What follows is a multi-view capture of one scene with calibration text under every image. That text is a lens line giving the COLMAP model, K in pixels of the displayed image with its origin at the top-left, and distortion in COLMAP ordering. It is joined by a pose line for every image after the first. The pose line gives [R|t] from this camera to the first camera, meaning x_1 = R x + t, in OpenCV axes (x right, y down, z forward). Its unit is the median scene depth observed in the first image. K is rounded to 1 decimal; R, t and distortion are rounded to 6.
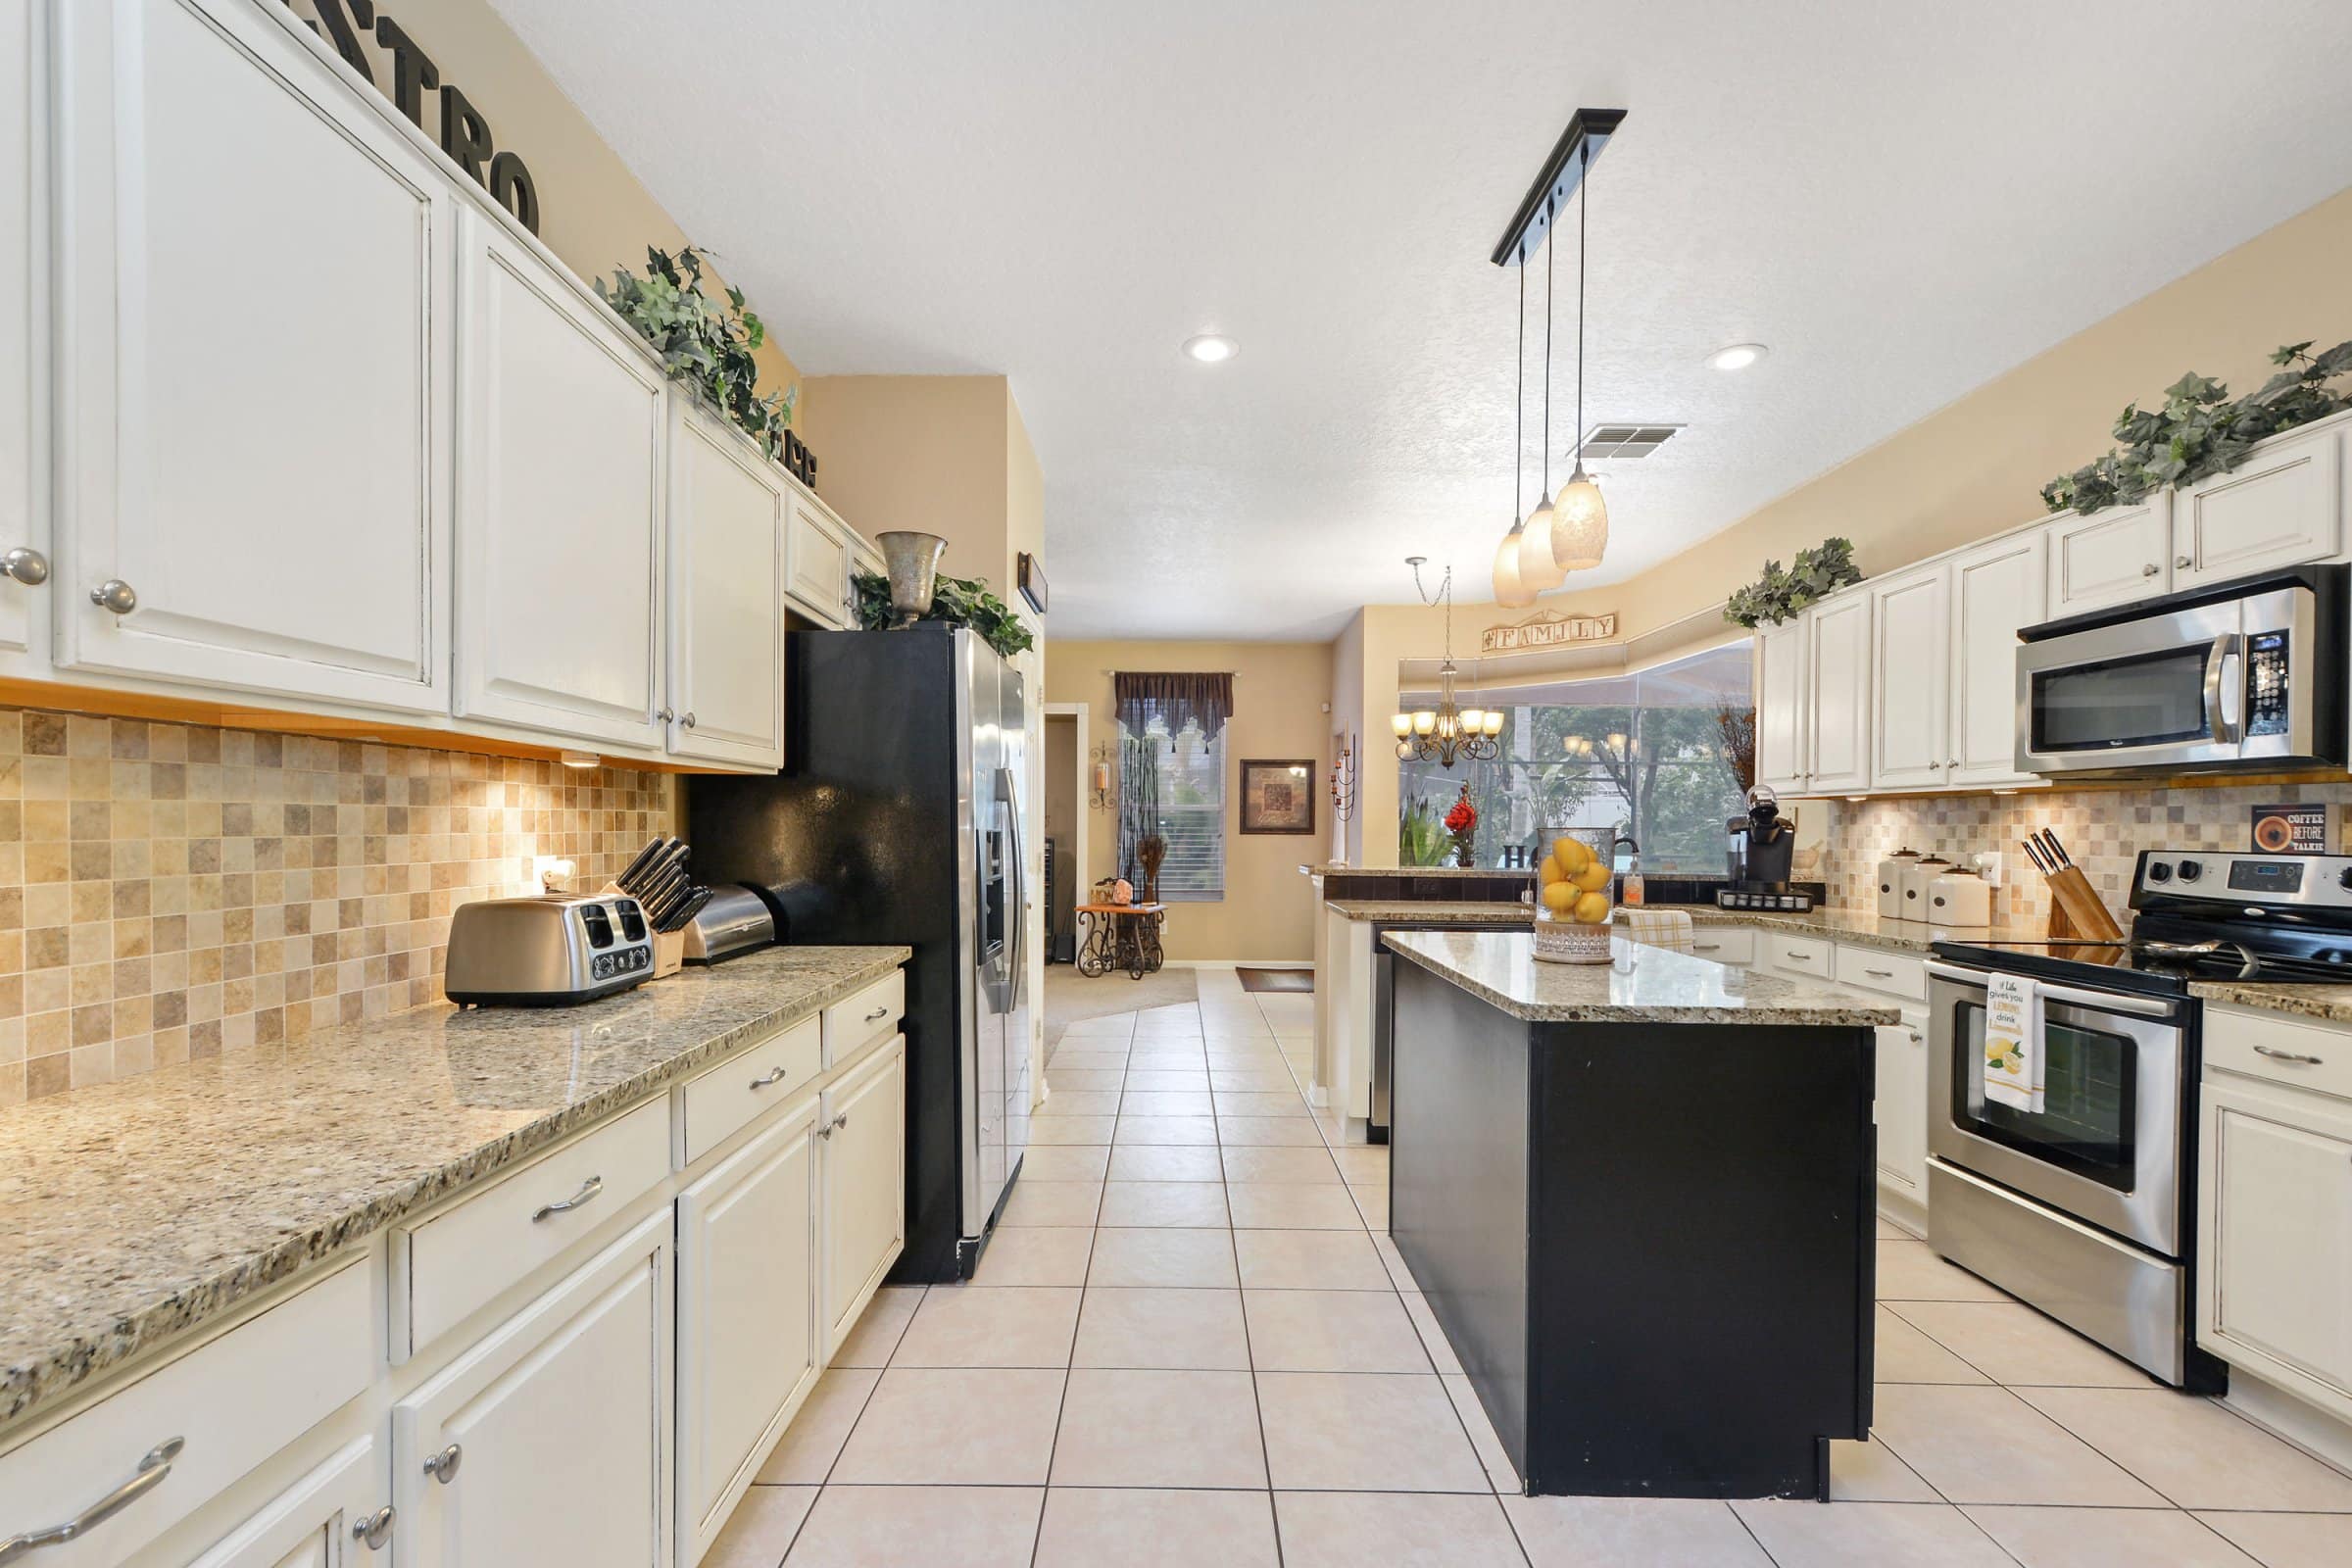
lens RADIAL K [[1052.5, 0, 1174.4], [0, 1052.5, 809.4], [0, 0, 1]] dist [0.000706, -0.000100]
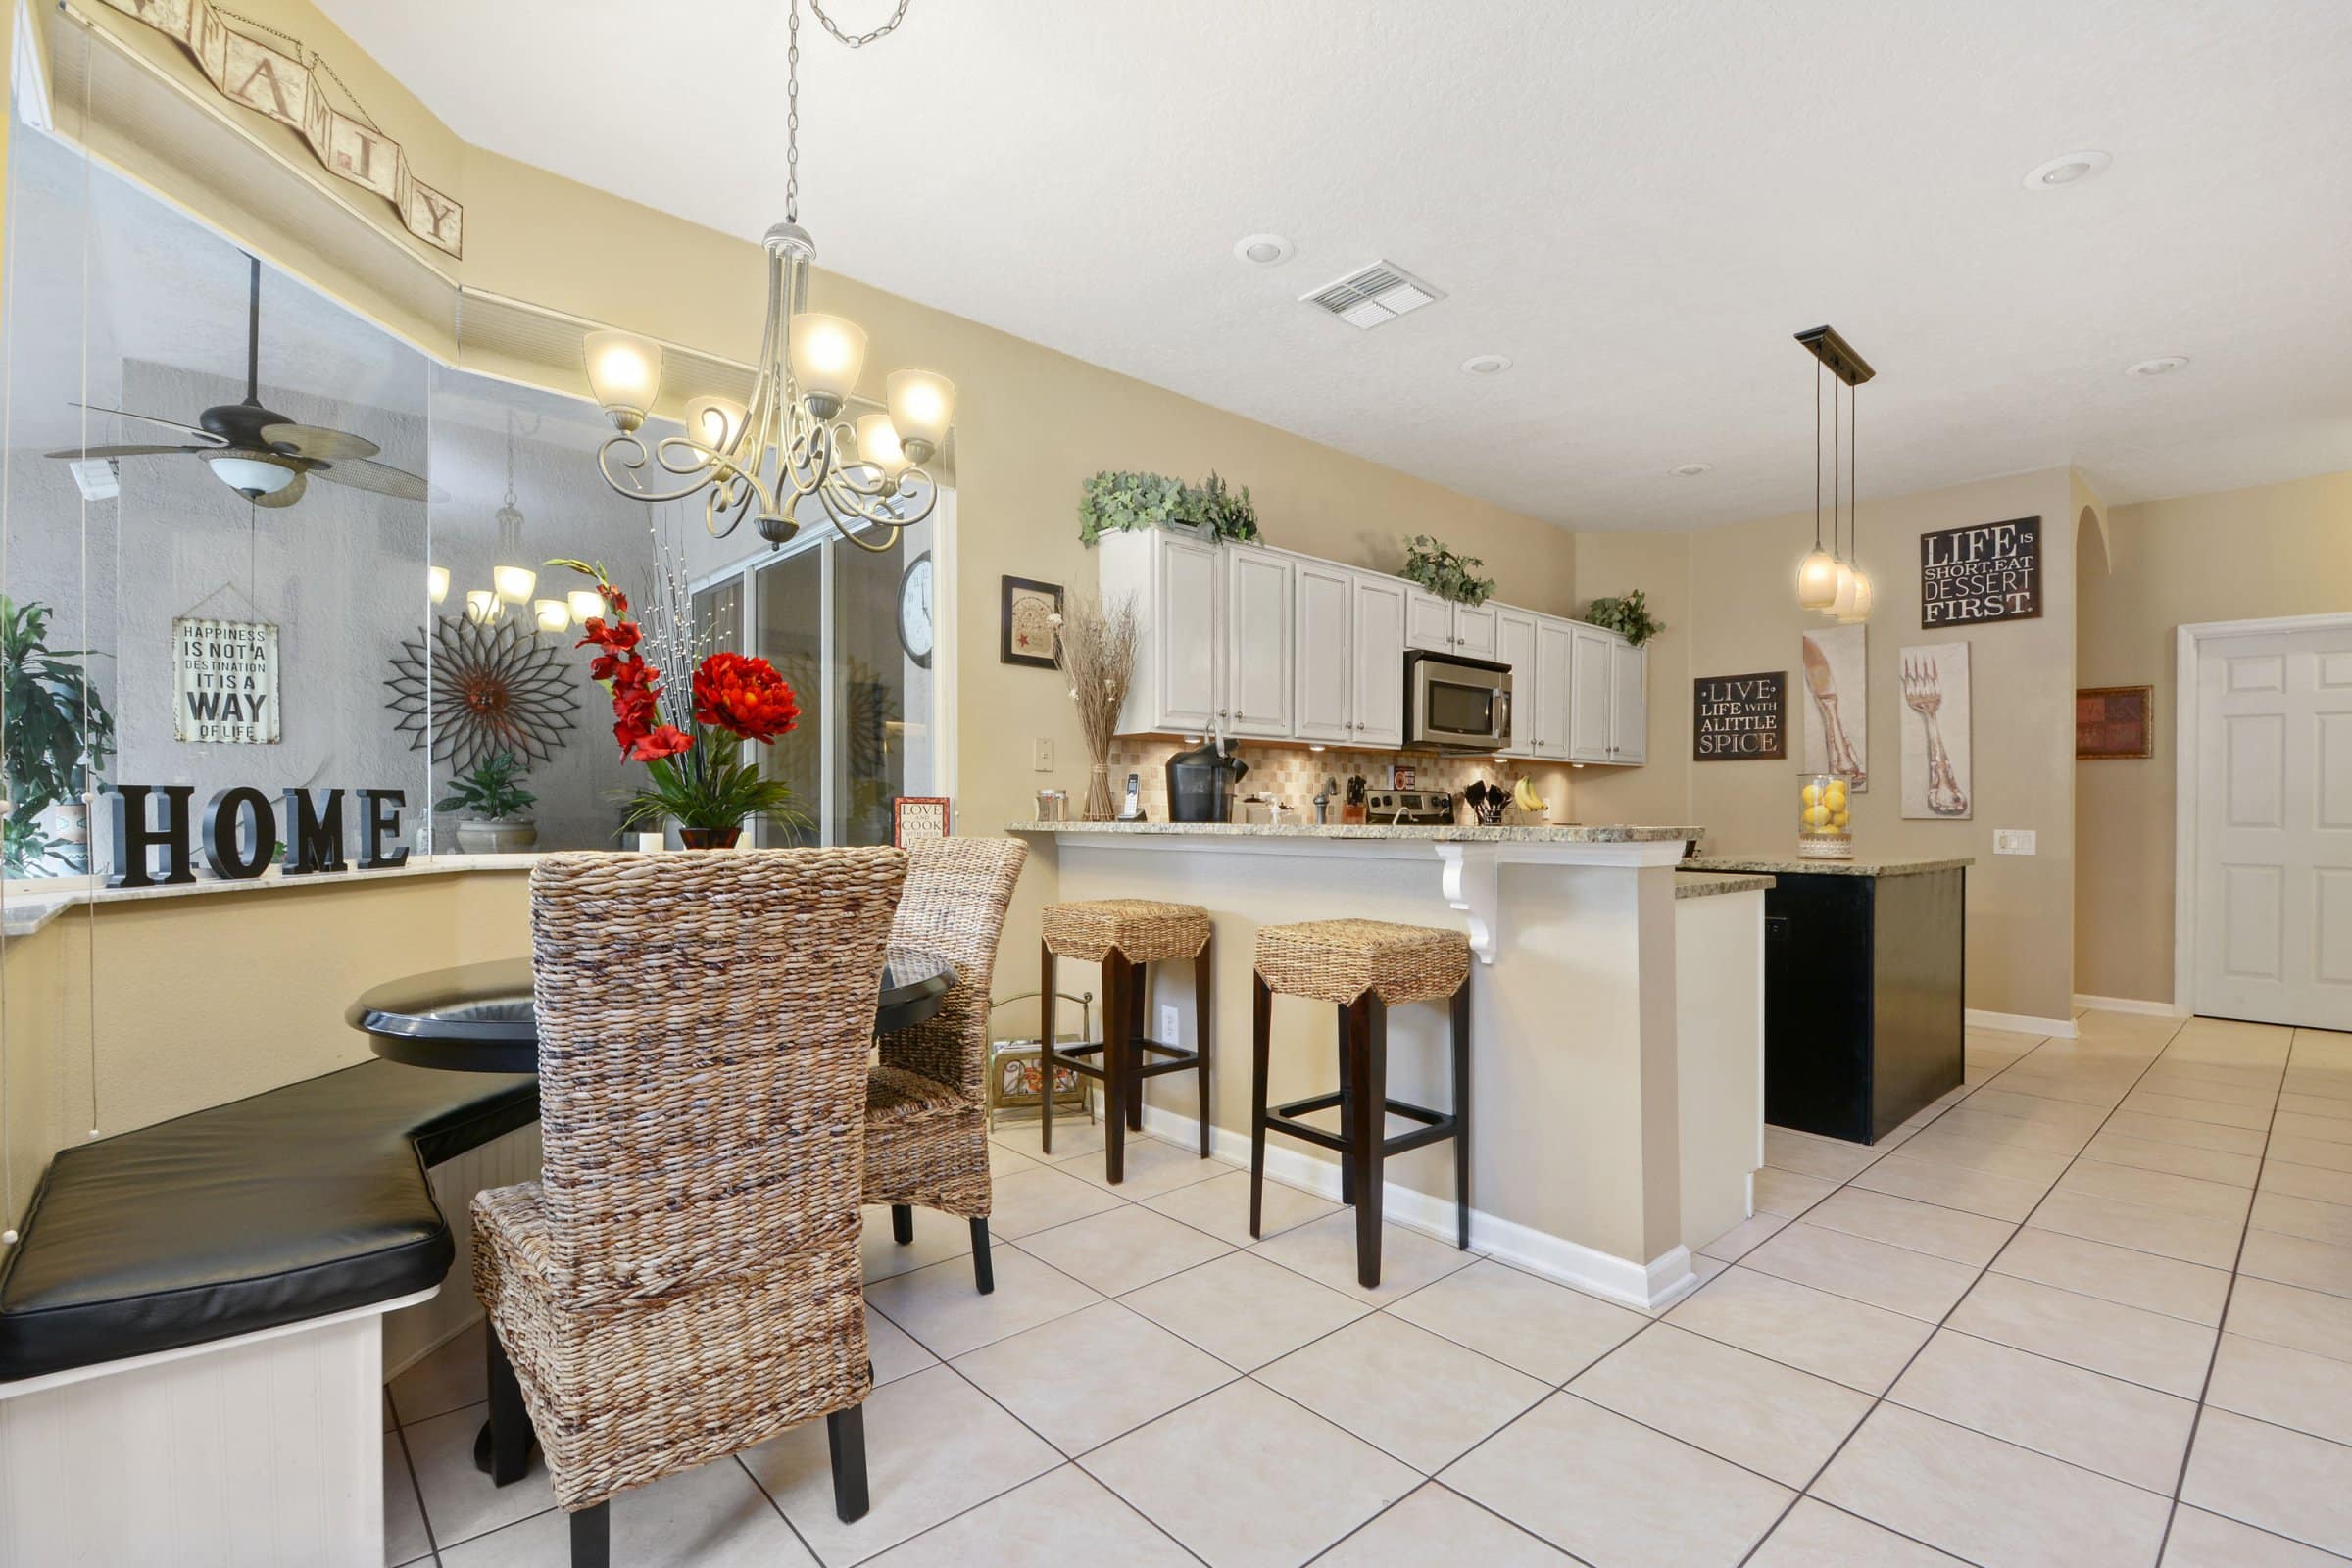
lens RADIAL K [[1071.8, 0, 1170.2], [0, 1071.8, 800.9], [0, 0, 1]] dist [0.002016, -0.000264]
pose [[-0.663787, -0.004574, 0.747908, -0.052083], [-0.021747, 0.999677, -0.013188, 0.029994], [-0.747605, -0.025019, -0.663672, 0.838220]]
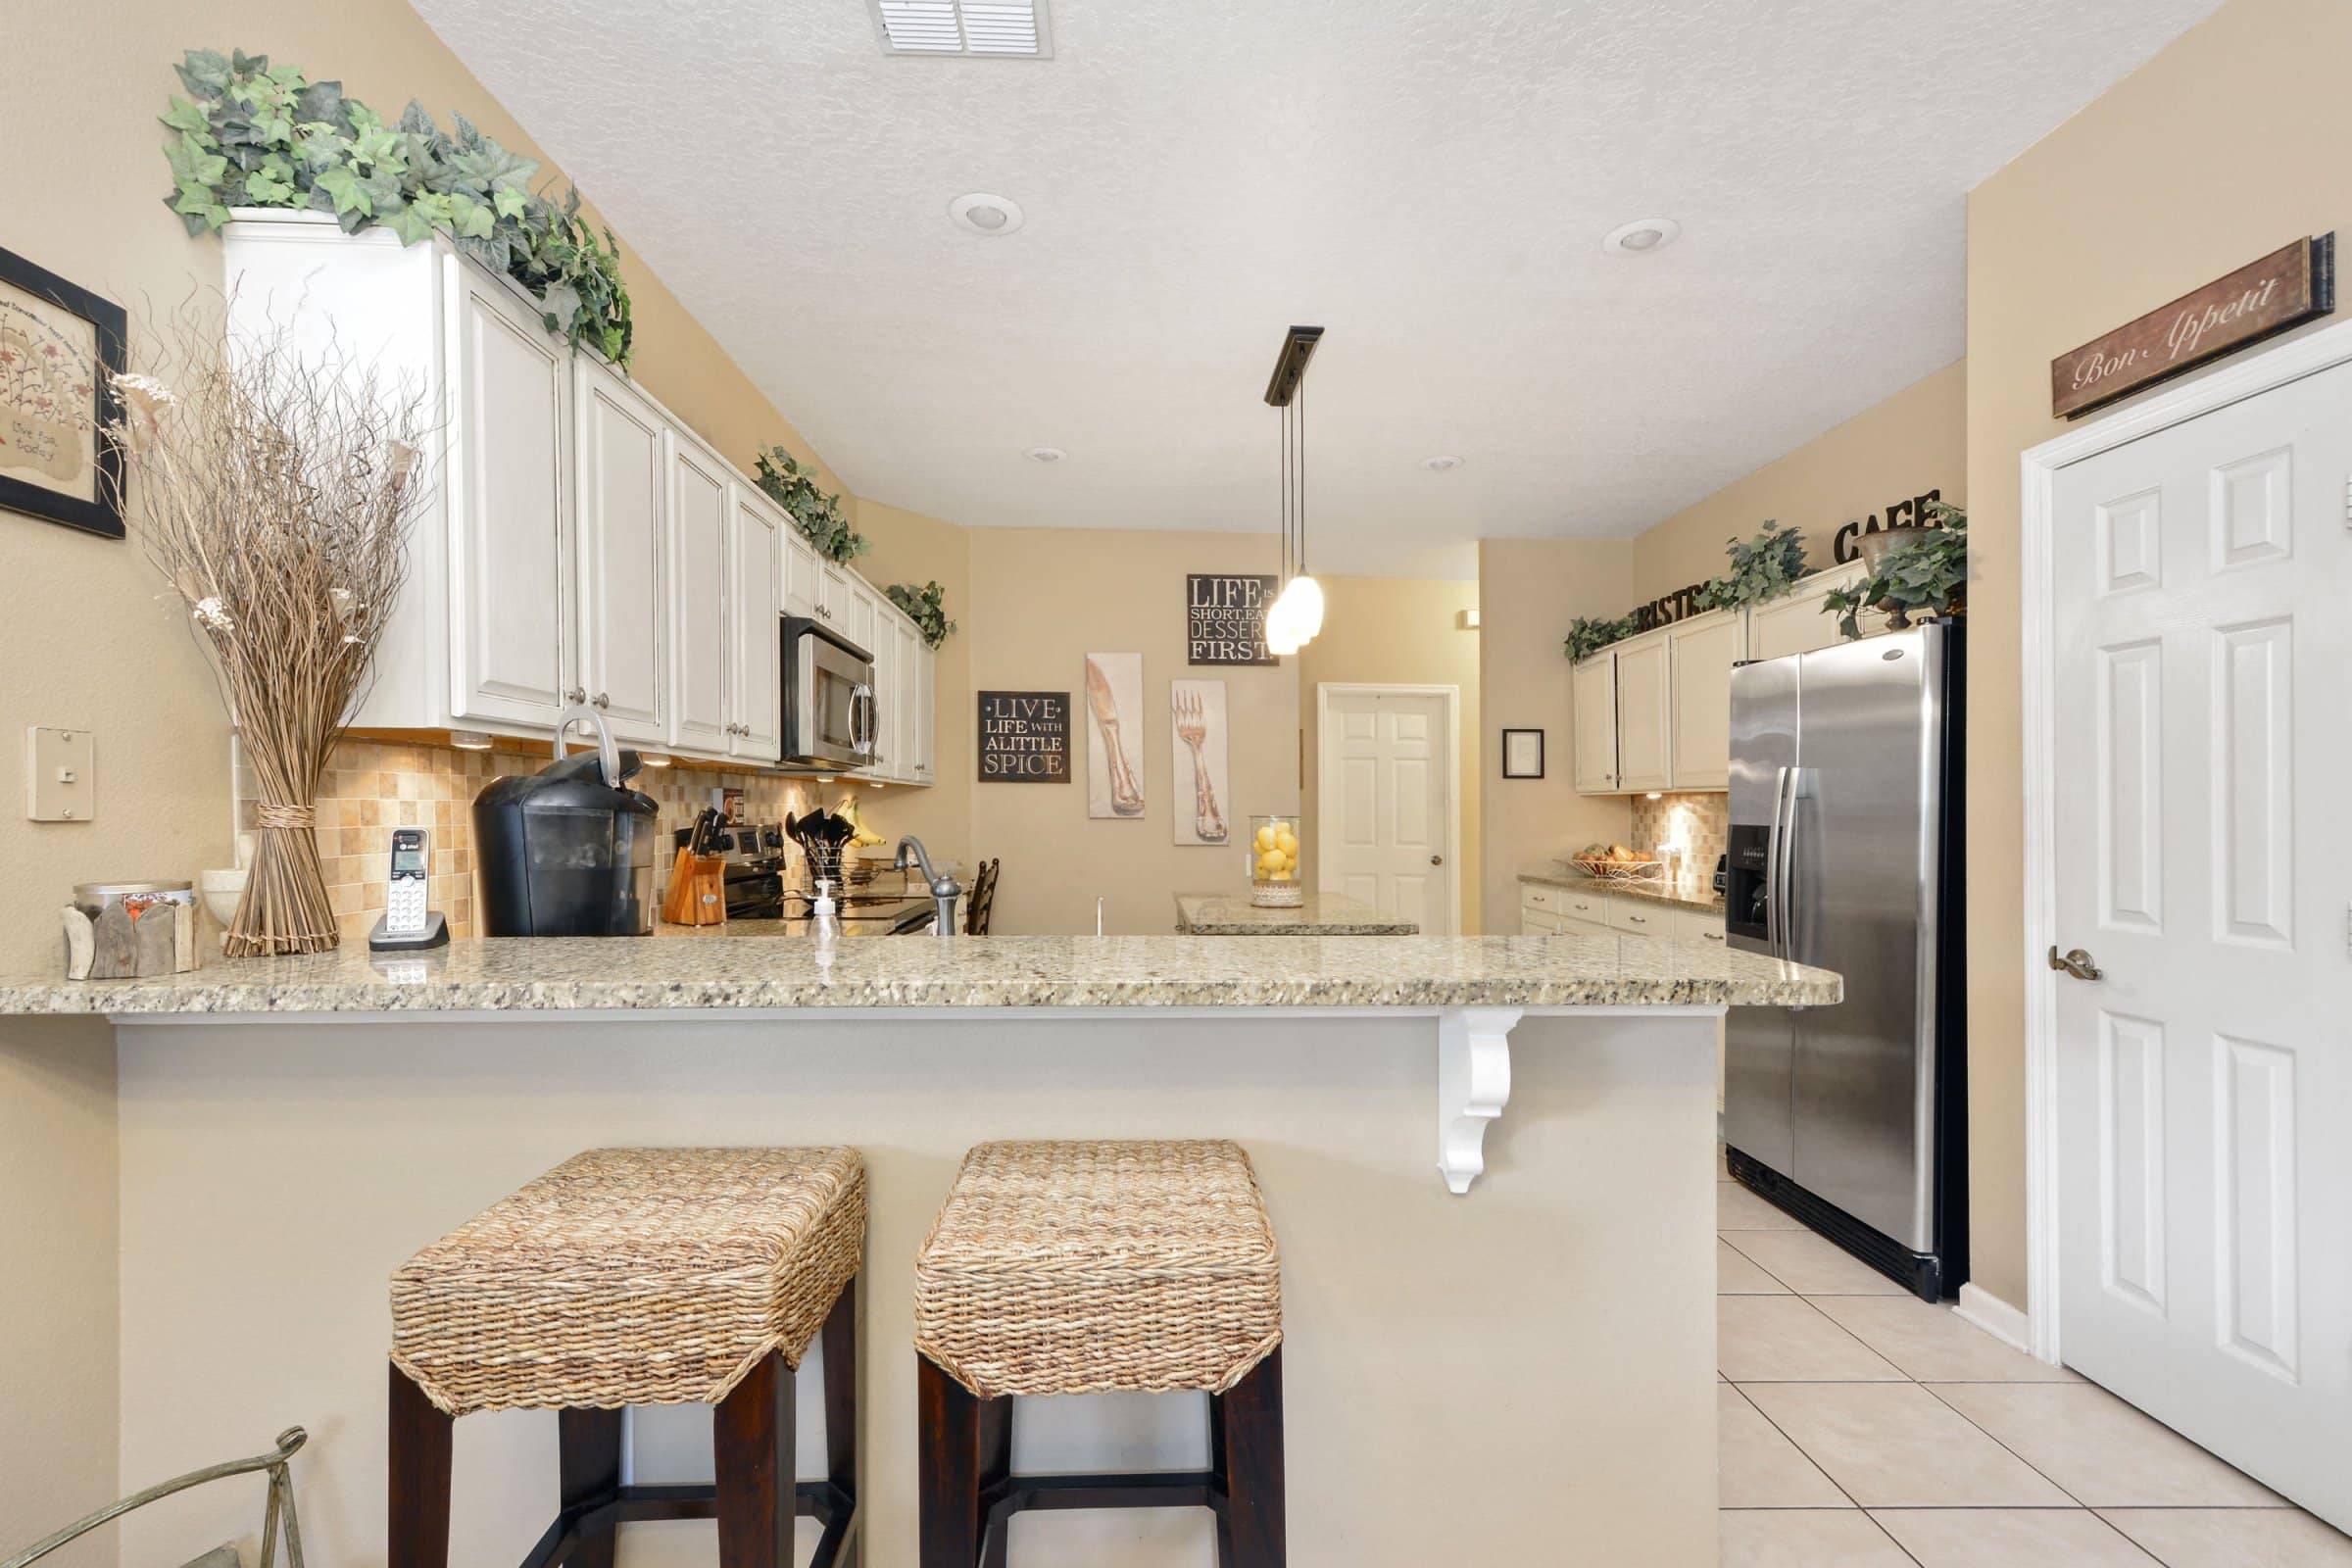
lens RADIAL K [[1052.5, 0, 1174.4], [0, 1052.5, 809.4], [0, 0, 1]] dist [0.000706, -0.000100]
pose [[-0.999118, -0.014255, -0.039485, 0.167651], [-0.013606, 0.999769, -0.016650, 0.011148], [0.039713, -0.016098, -0.999081, 0.737629]]
